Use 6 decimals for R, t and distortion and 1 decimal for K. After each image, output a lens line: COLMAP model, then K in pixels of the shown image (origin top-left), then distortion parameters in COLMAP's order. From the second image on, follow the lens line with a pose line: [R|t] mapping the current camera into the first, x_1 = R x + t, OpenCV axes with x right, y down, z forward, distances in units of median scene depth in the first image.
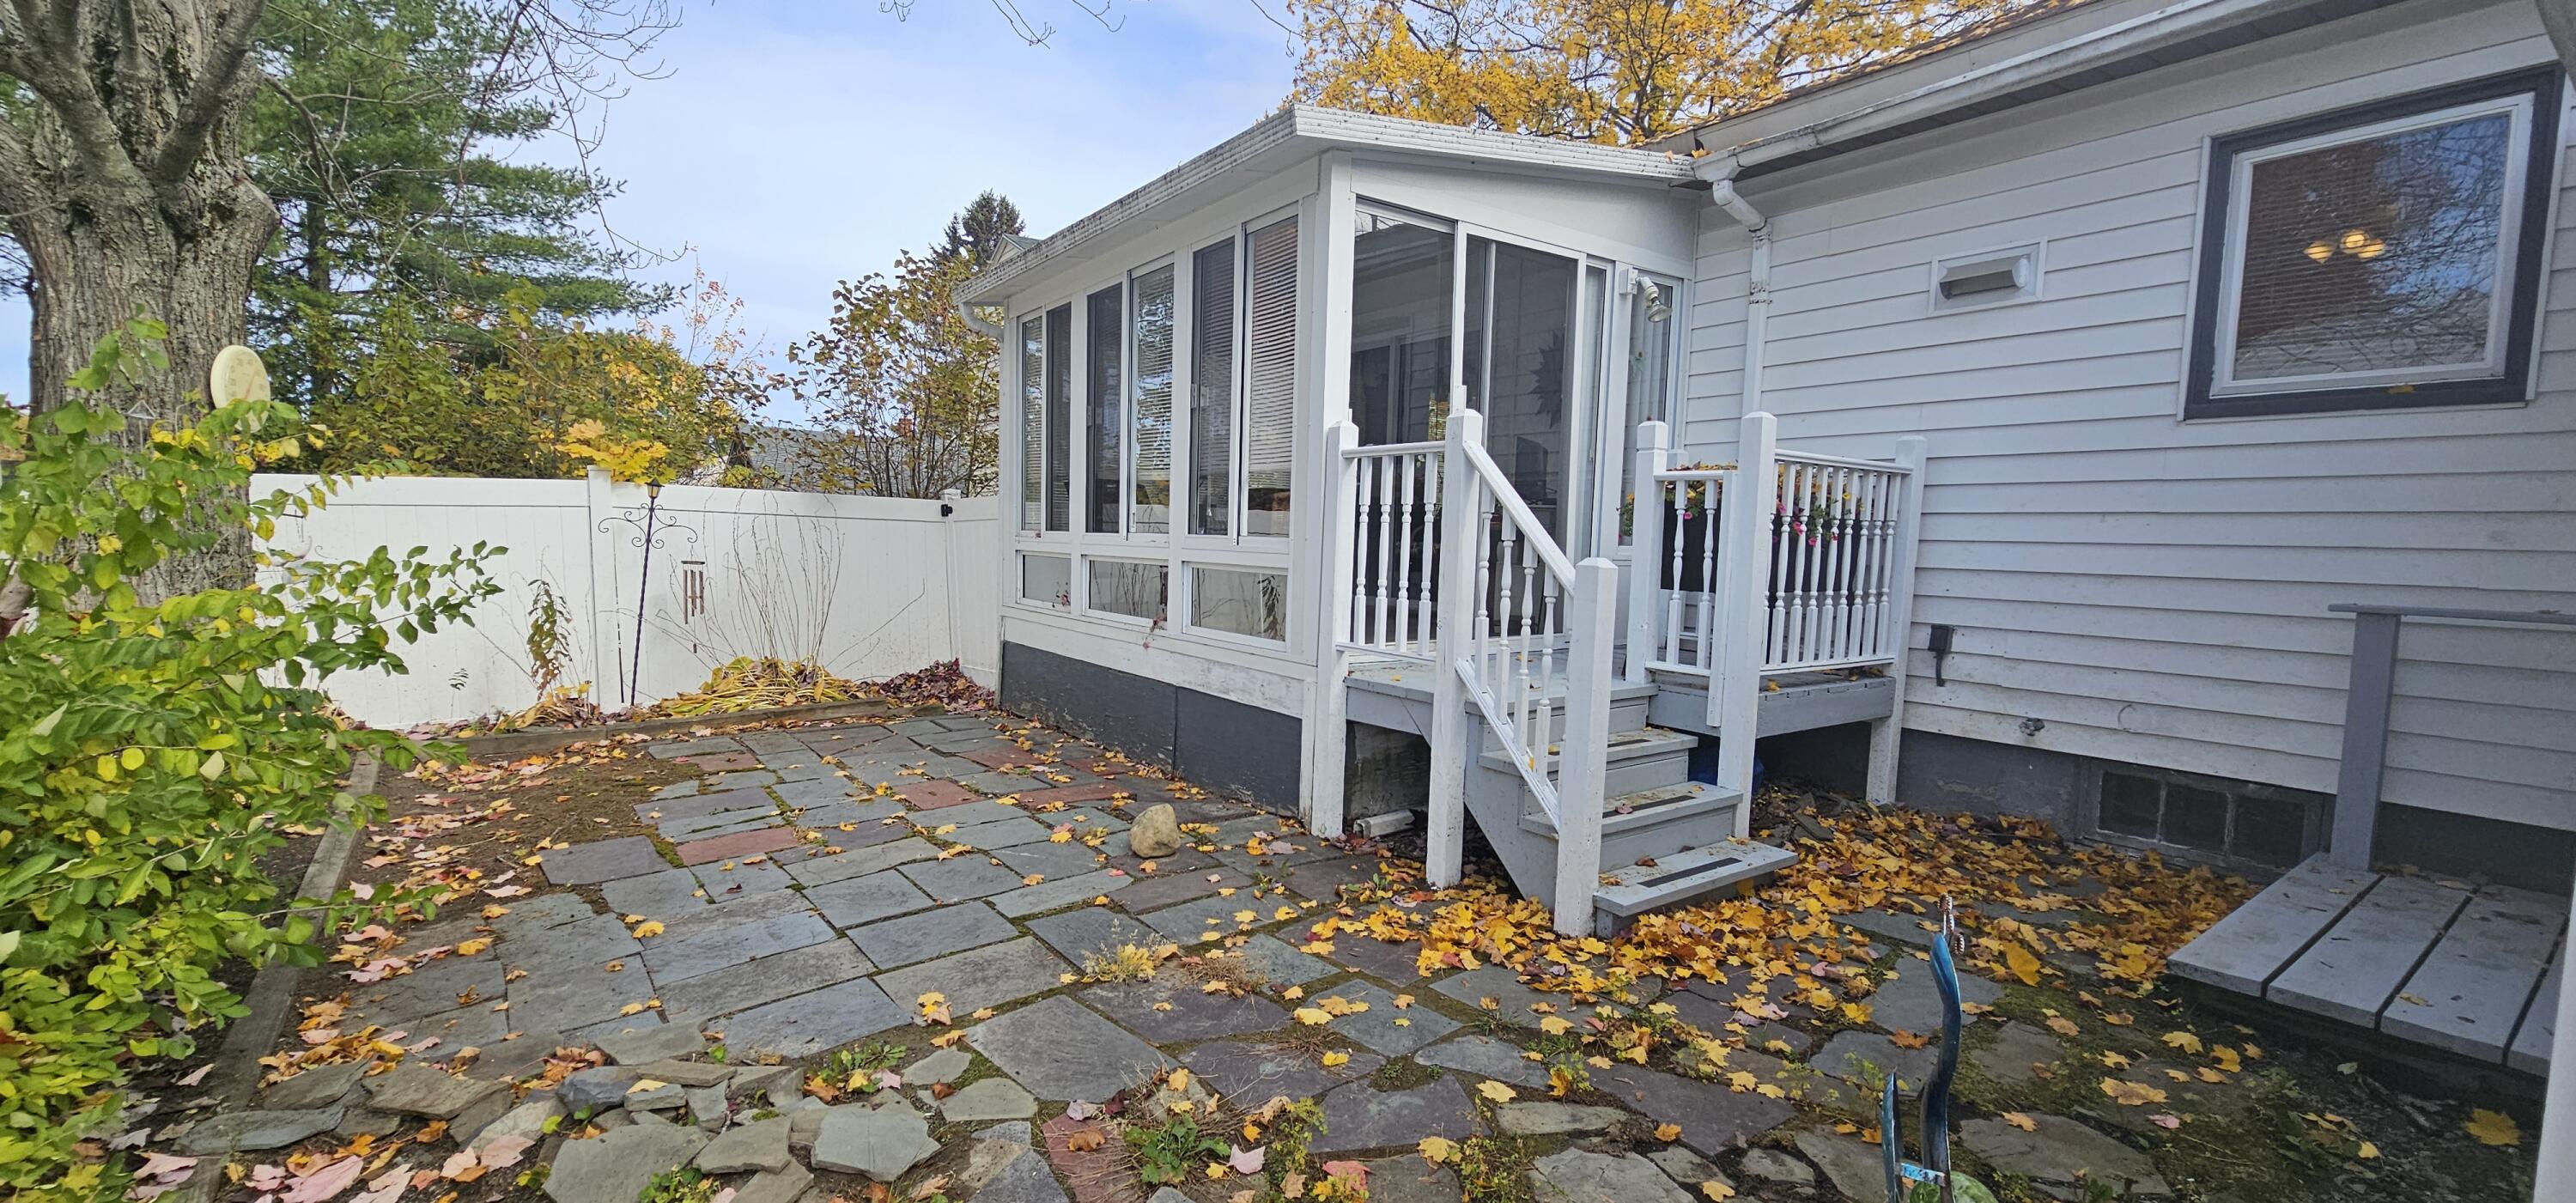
lens RADIAL K [[1052.7, 0, 1278.8], [0, 1052.7, 621.1], [0, 0, 1]] dist [0.000564, 0.000294]
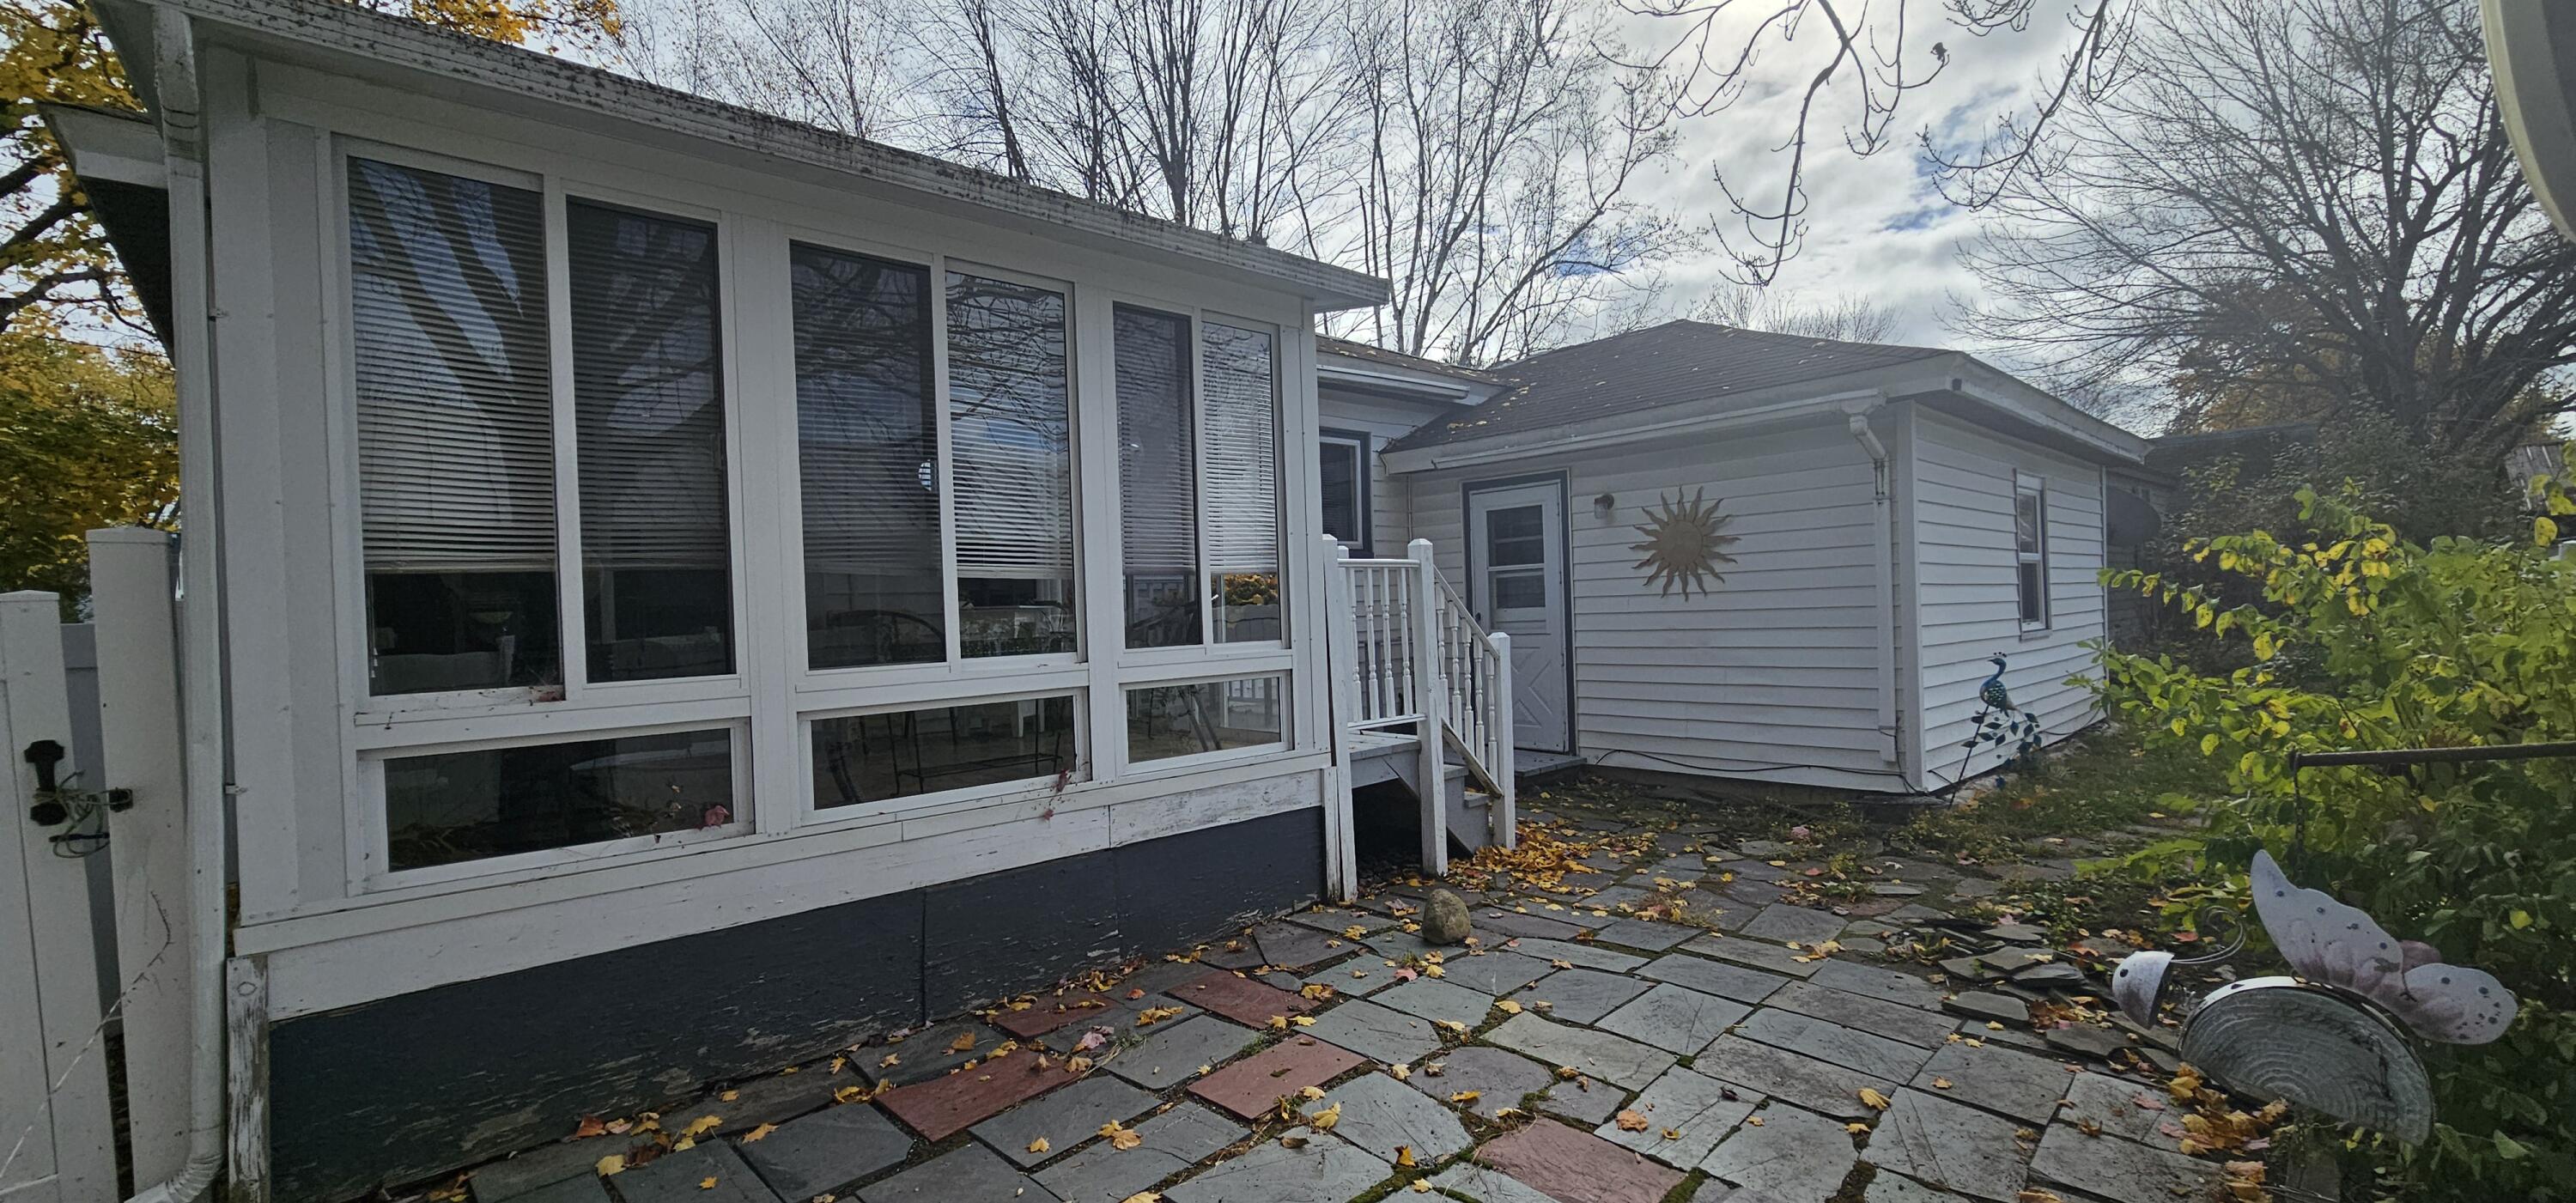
lens RADIAL K [[1052.7, 0, 1278.8], [0, 1052.7, 621.1], [0, 0, 1]] dist [0.000564, 0.000294]
pose [[-0.120493, -0.028630, 0.992301, -1.089021], [0.109710, 0.993077, 0.041974, -0.152276], [-0.986633, 0.113923, -0.116518, 1.198850]]
